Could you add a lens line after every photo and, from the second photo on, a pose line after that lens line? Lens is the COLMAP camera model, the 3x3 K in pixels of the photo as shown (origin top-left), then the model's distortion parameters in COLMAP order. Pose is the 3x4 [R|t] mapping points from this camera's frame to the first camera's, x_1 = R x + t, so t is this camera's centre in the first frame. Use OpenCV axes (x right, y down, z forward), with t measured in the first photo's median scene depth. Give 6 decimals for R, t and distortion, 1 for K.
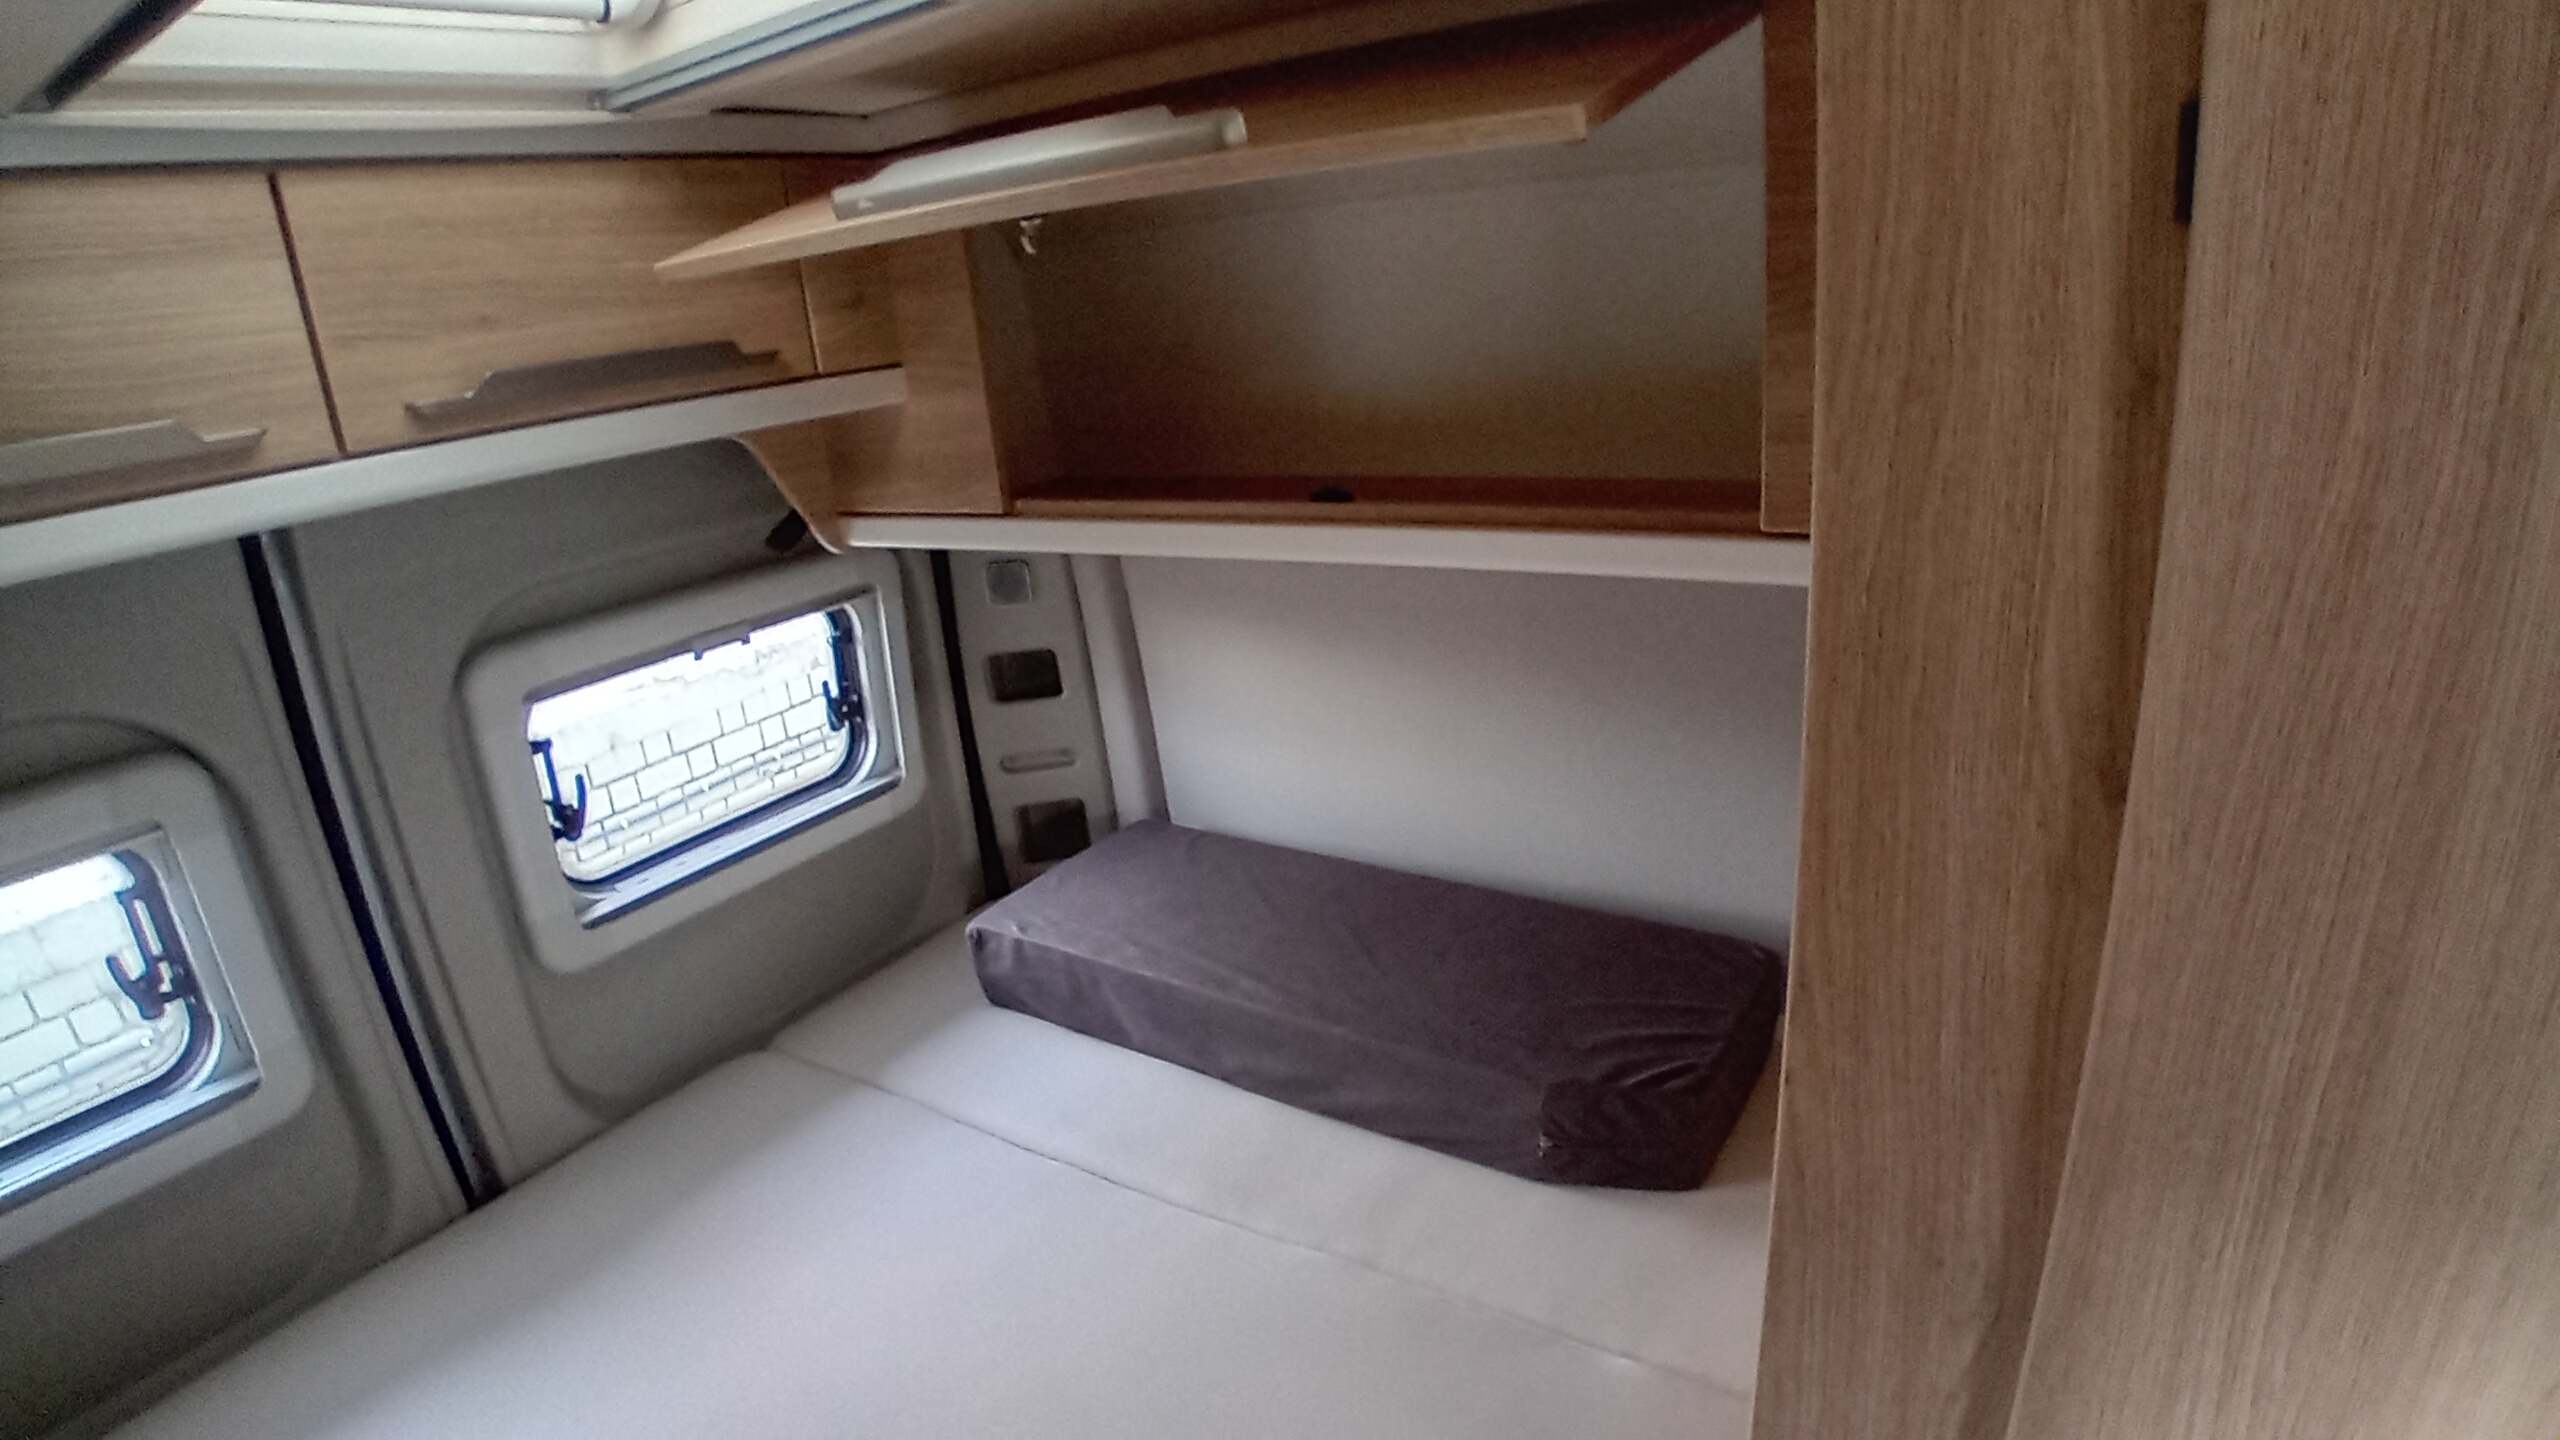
lens RADIAL K [[1298.2, 0, 1295.4], [0, 1298.2, 735.5], [0, 0, 1]] dist [-0.134654, 0.029896]
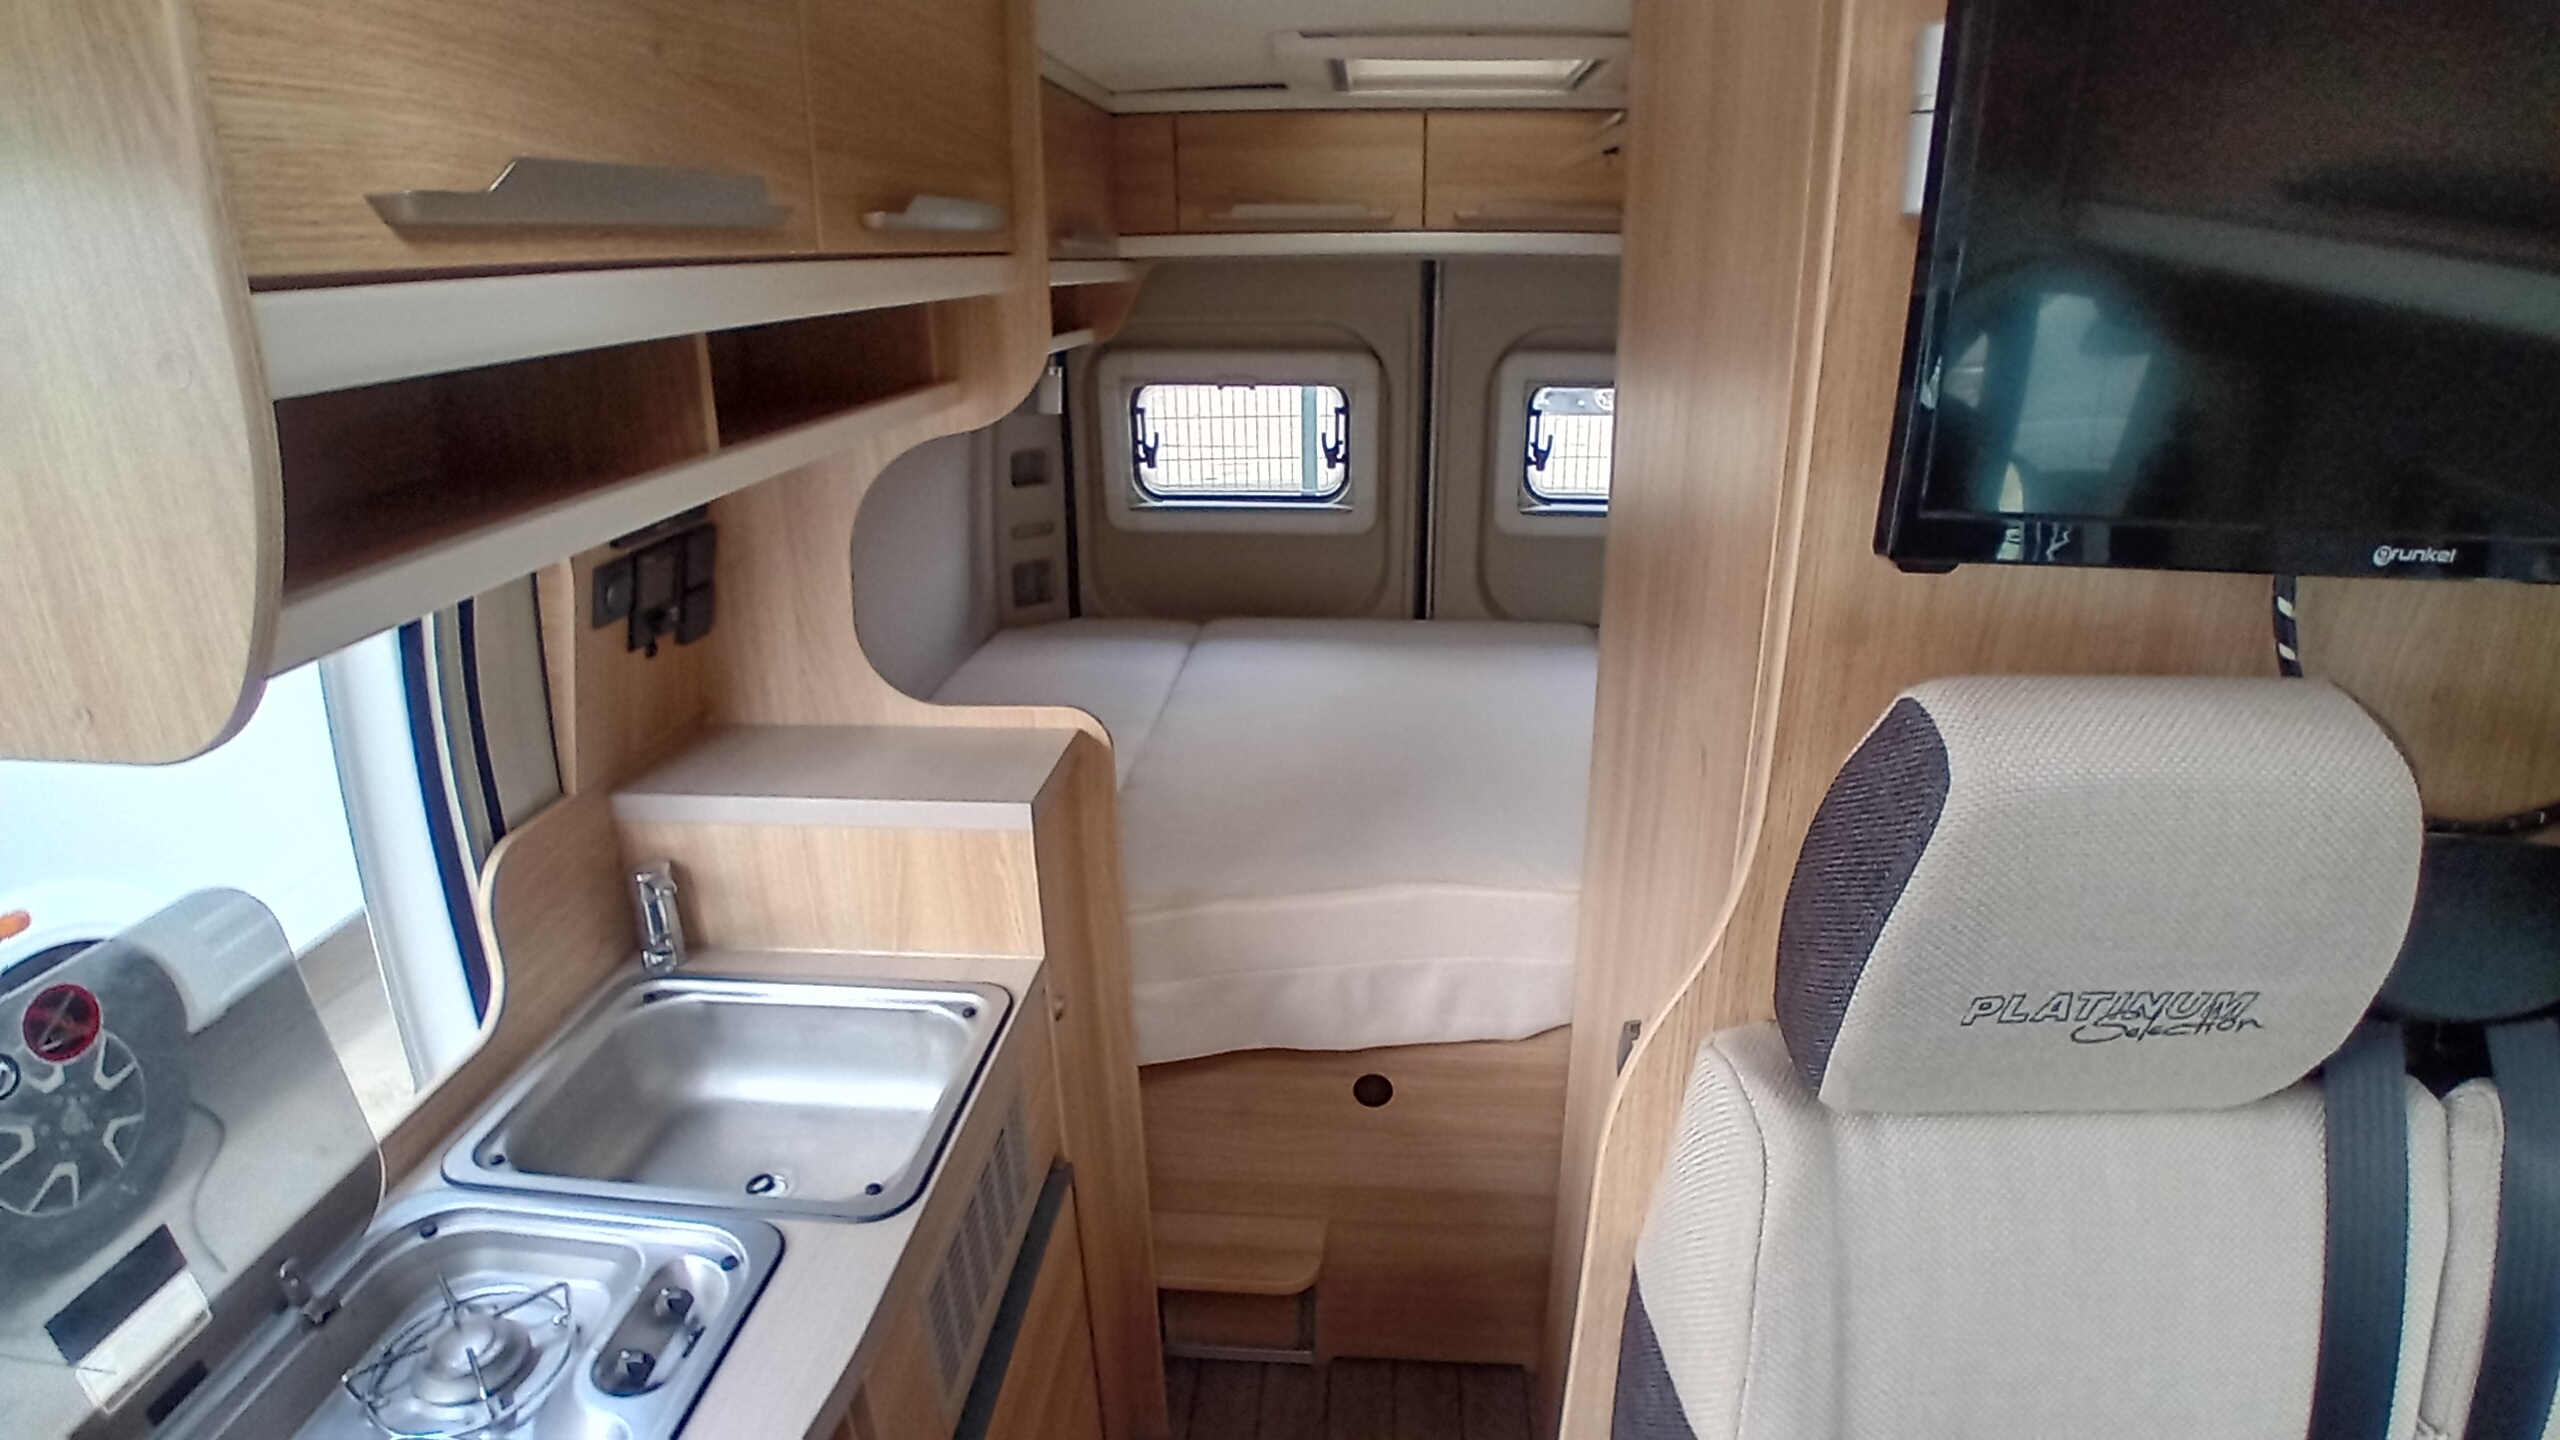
lens RADIAL K [[1298.2, 0, 1295.4], [0, 1298.2, 735.5], [0, 0, 1]] dist [-0.134654, 0.029896]
pose [[0.473856, 0.382724, -0.793084, 0.997027], [-0.326485, 0.912785, 0.245418, 0.102957], [0.817843, 0.142637, 0.557483, -0.332384]]
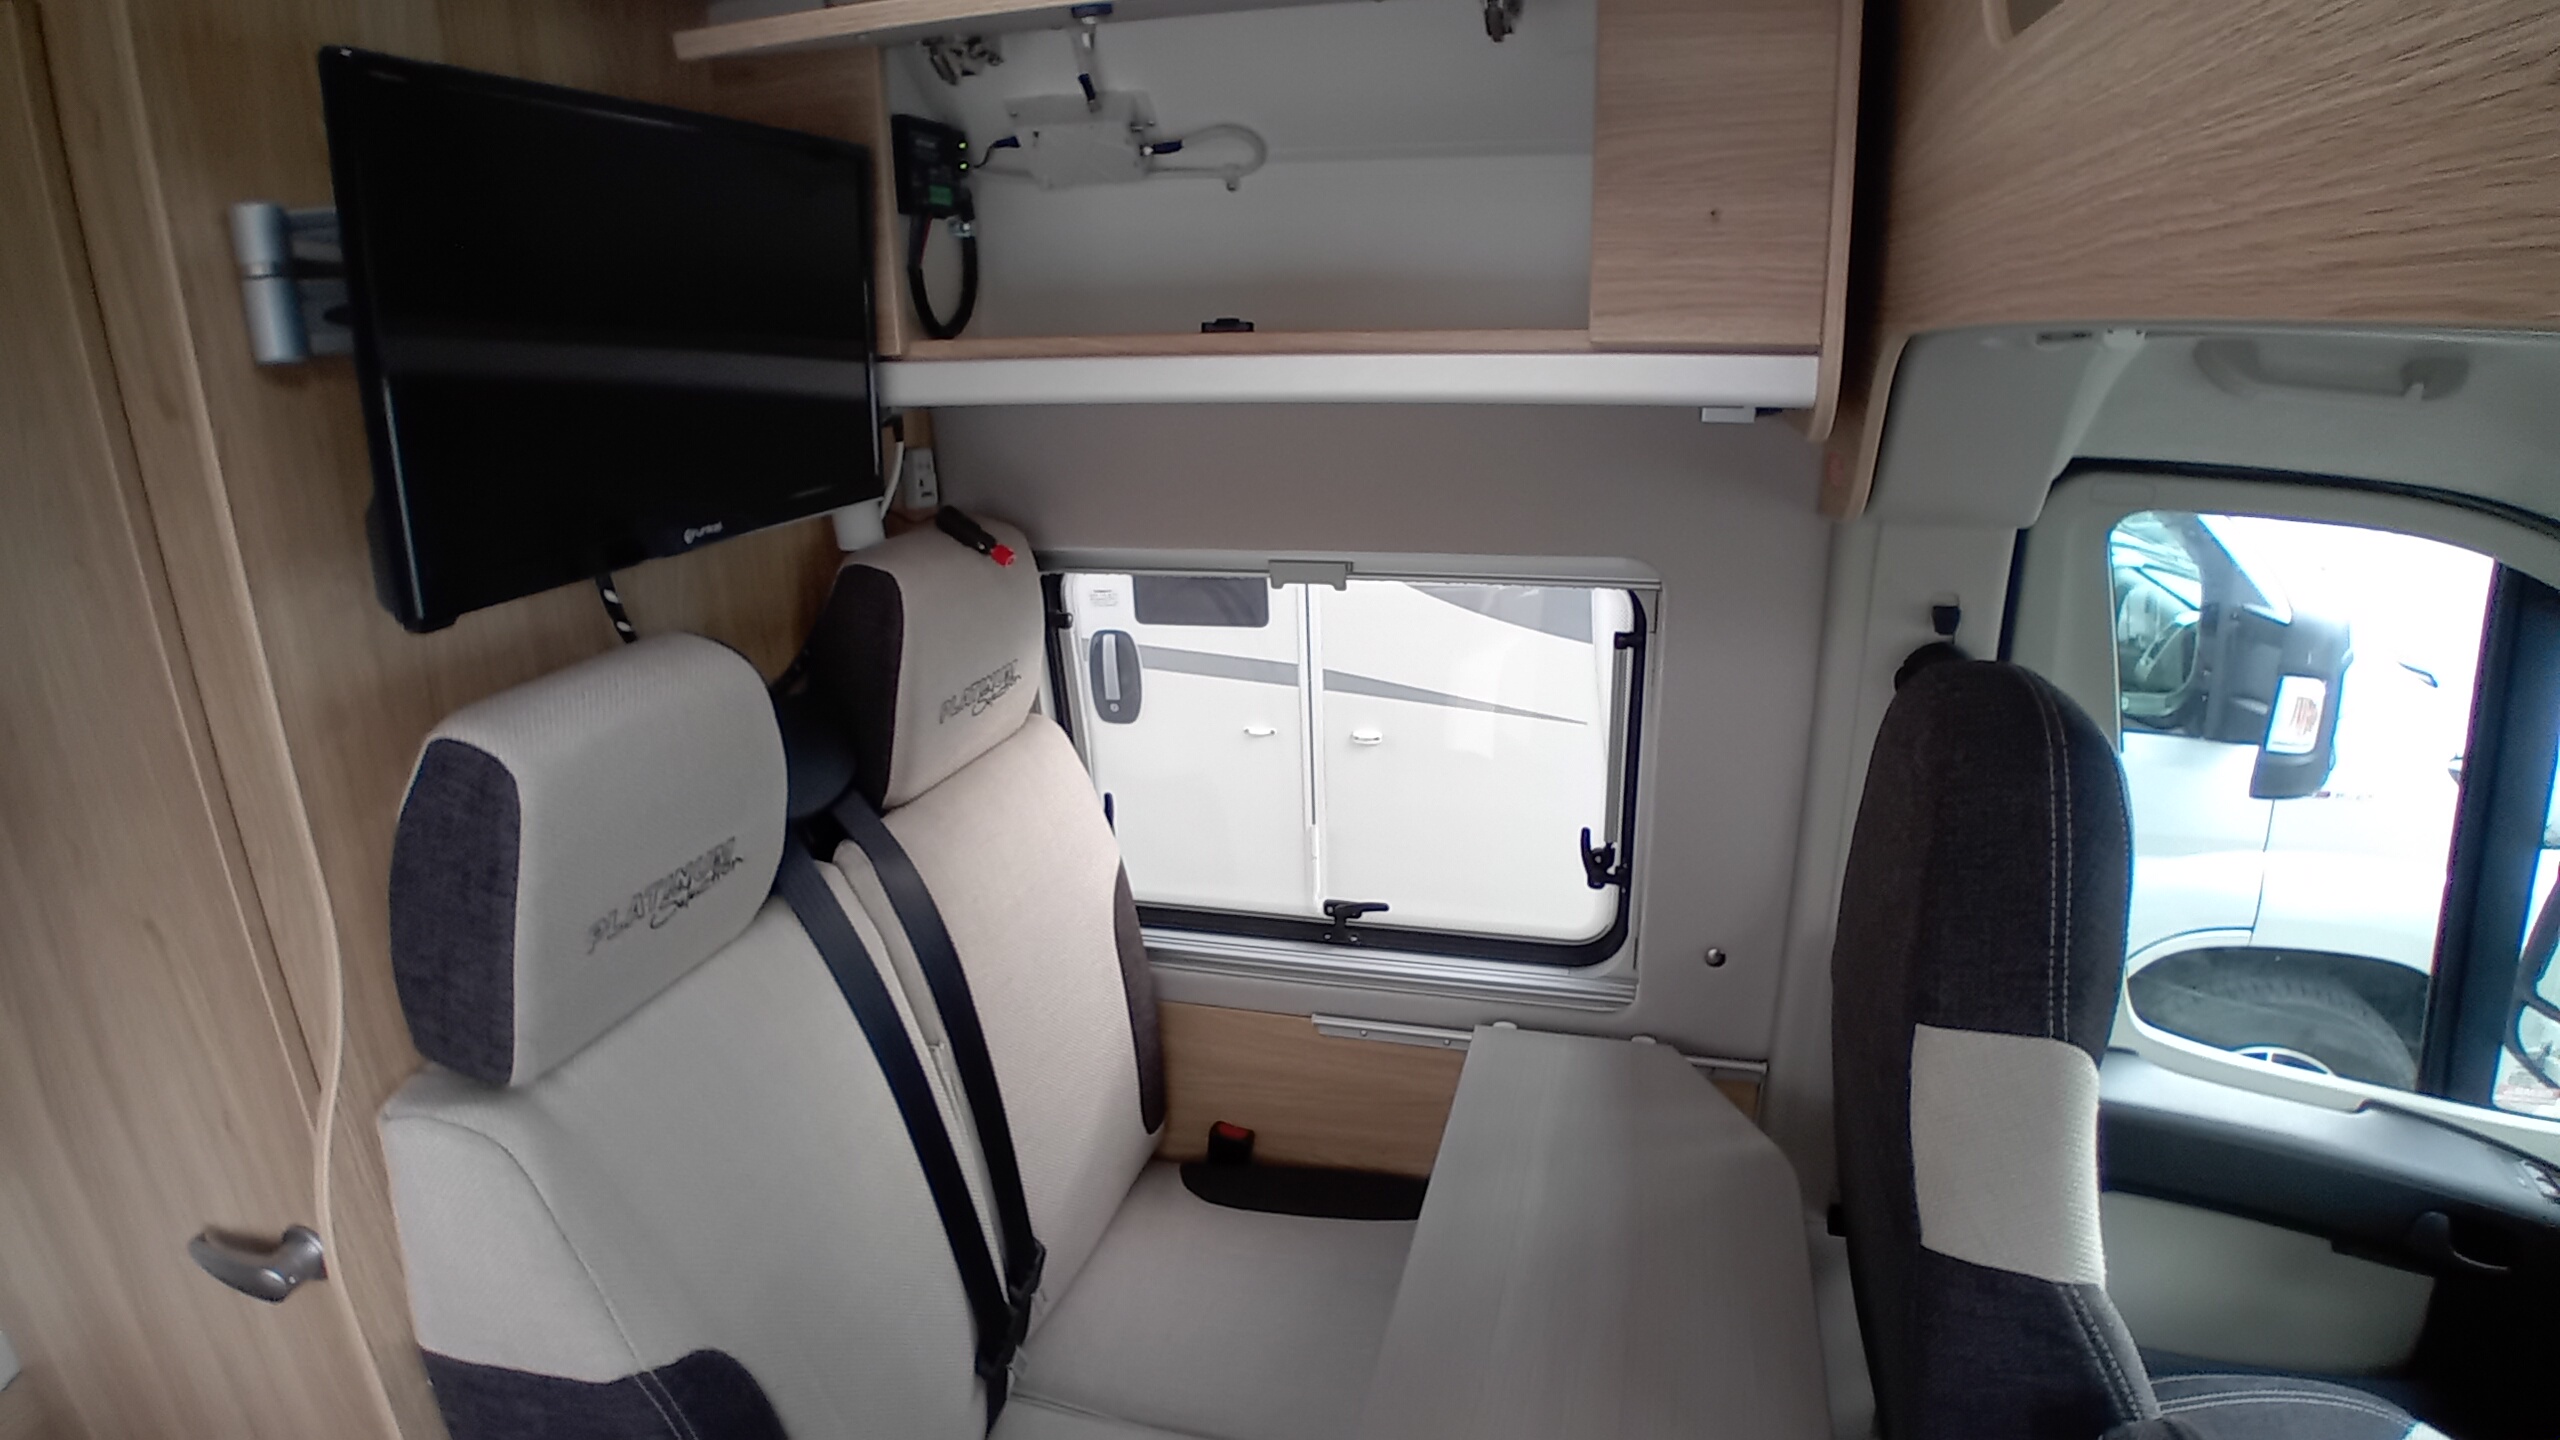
lens RADIAL K [[1298.2, 0, 1295.4], [0, 1298.2, 735.5], [0, 0, 1]] dist [-0.134654, 0.029896]
pose [[0.950887, -0.036787, 0.307345, 0.935493], [0.049275, 0.998241, -0.032970, 0.161900], [-0.305591, 0.046495, 0.951027, -0.522896]]
